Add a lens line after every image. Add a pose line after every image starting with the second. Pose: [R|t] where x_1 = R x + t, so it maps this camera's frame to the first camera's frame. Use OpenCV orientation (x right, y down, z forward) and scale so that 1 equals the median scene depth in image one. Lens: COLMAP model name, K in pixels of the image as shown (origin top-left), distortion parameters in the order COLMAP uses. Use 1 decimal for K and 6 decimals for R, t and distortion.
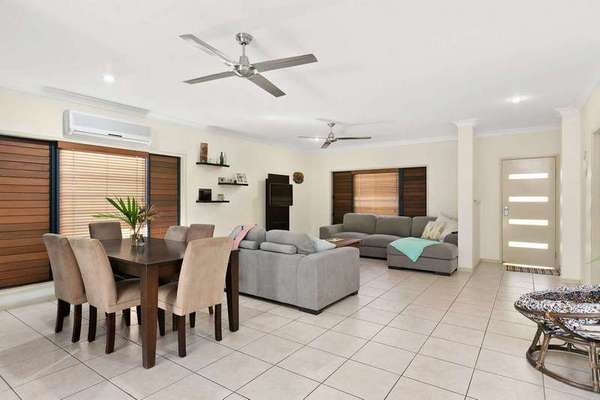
lens RADIAL K [[322.5, 0, 300.0], [0, 322.5, 200.0], [0, 0, 1]] dist [-0.000939, 0.000012]
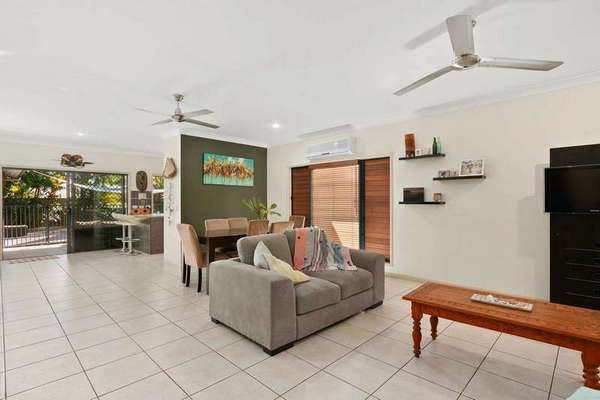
lens RADIAL K [[303.3, 0, 298.4], [0, 303.3, 208.0], [0, 0, 1]] dist [-0.002420, -0.000176]
pose [[-0.179363, 0.027009, -0.983412, 0.549239], [0.005710, 0.999635, 0.026413, -0.004002], [0.983766, -0.000878, -0.179452, 0.851346]]
